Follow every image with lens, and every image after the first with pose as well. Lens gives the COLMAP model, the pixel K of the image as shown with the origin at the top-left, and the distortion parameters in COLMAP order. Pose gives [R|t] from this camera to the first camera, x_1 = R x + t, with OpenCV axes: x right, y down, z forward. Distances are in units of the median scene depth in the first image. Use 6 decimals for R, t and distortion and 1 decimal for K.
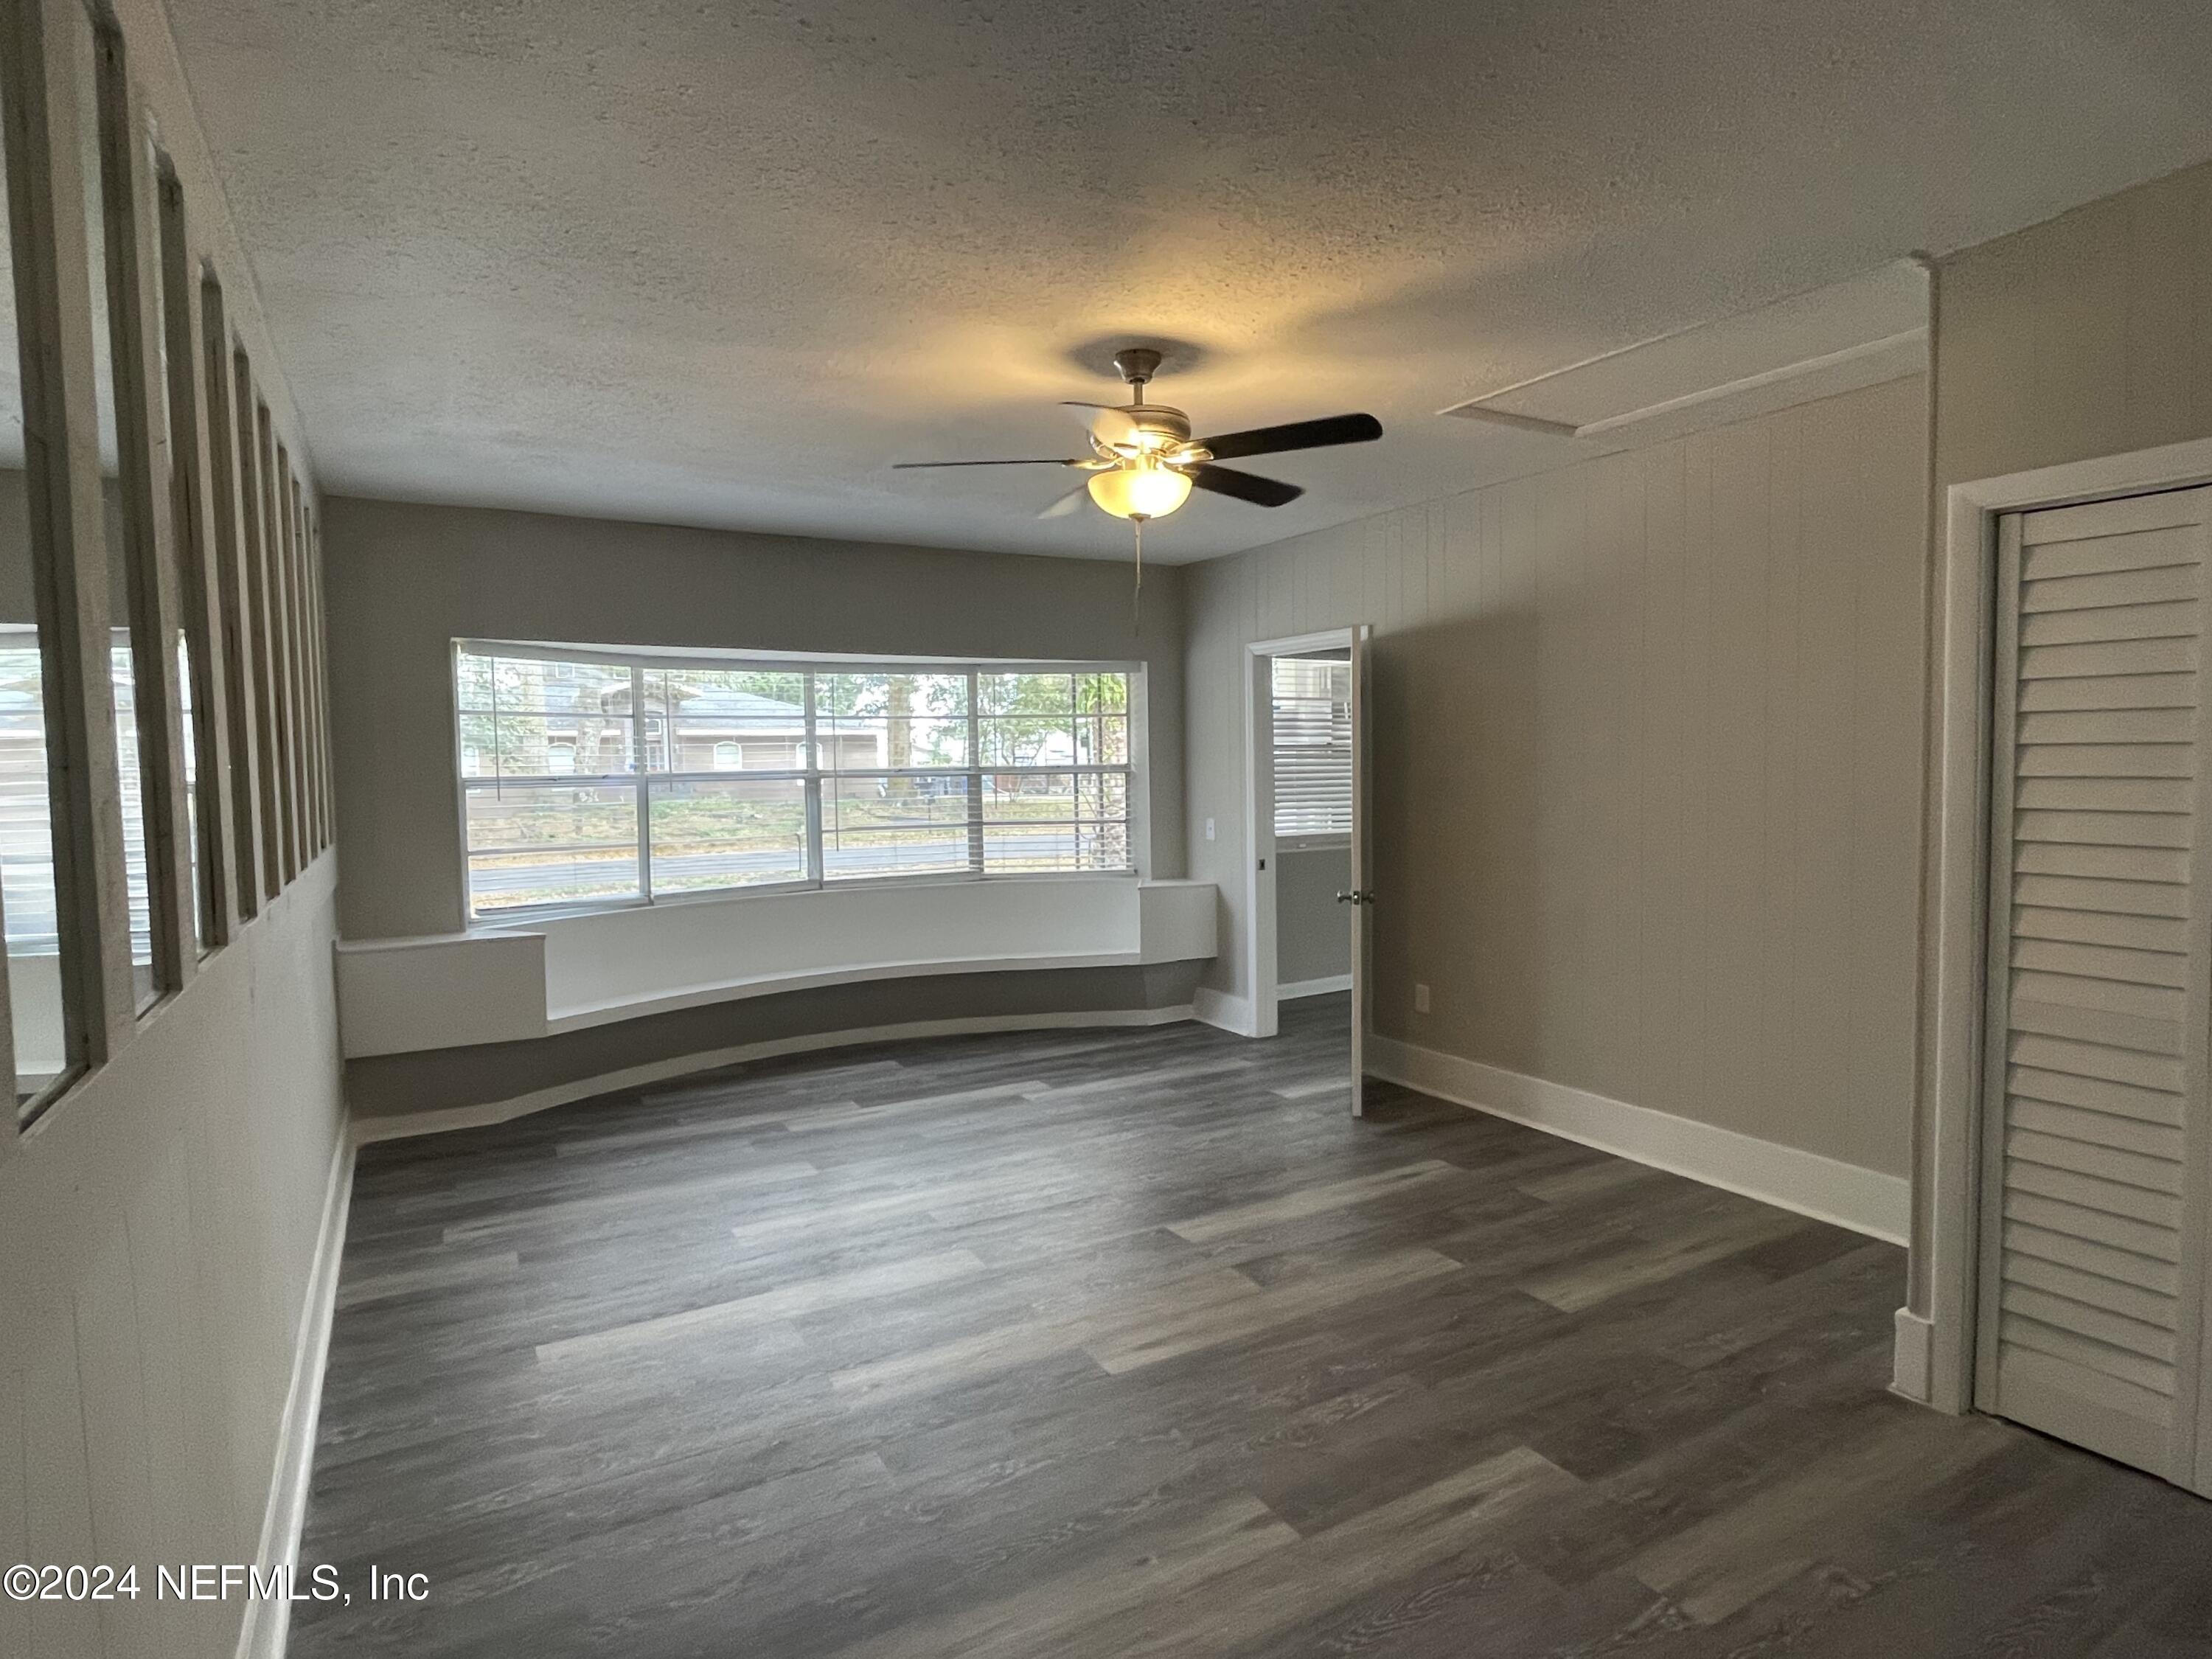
lens RADIAL K [[1162.7, 0, 1116.5], [0, 1162.7, 826.3], [0, 0, 1]] dist [-0.008509, -0.000313]
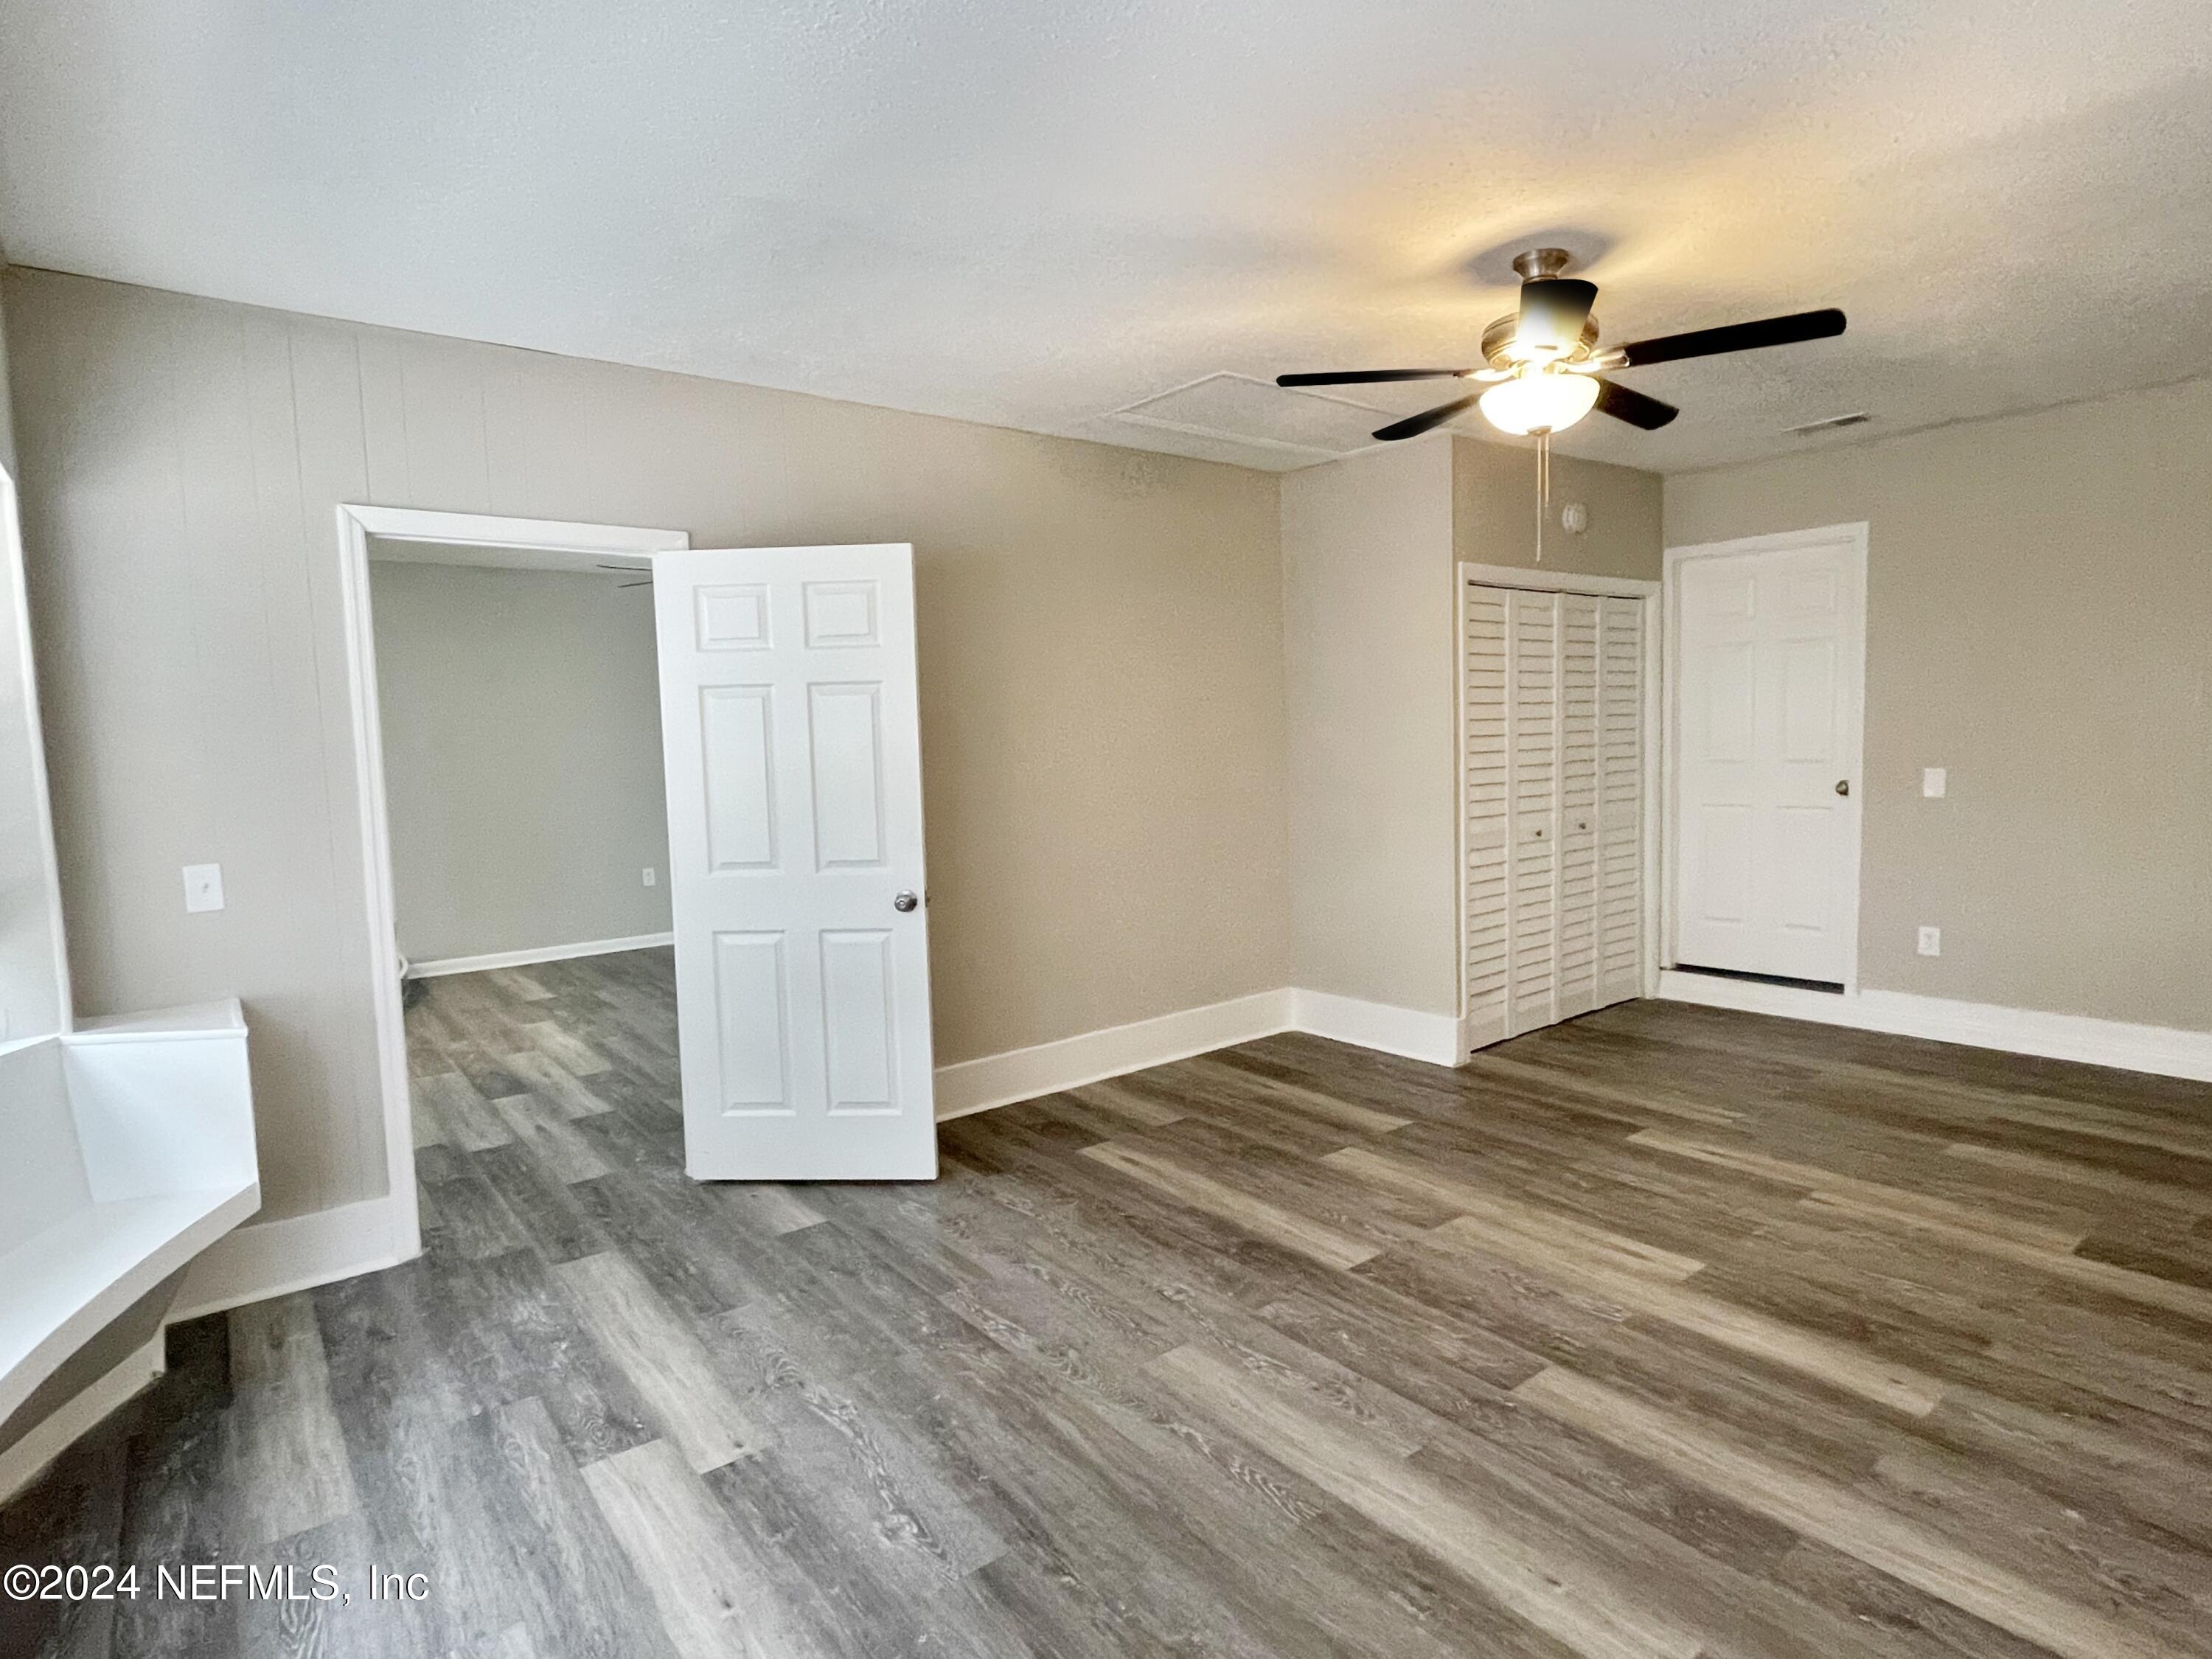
lens RADIAL K [[1162.7, 0, 1116.5], [0, 1162.7, 826.3], [0, 0, 1]] dist [-0.008509, -0.000313]
pose [[-0.124648, -0.064281, 0.990117, -0.775759], [0.089545, 0.993098, 0.075748, -0.045299], [-0.988152, 0.098102, -0.118032, 1.303400]]
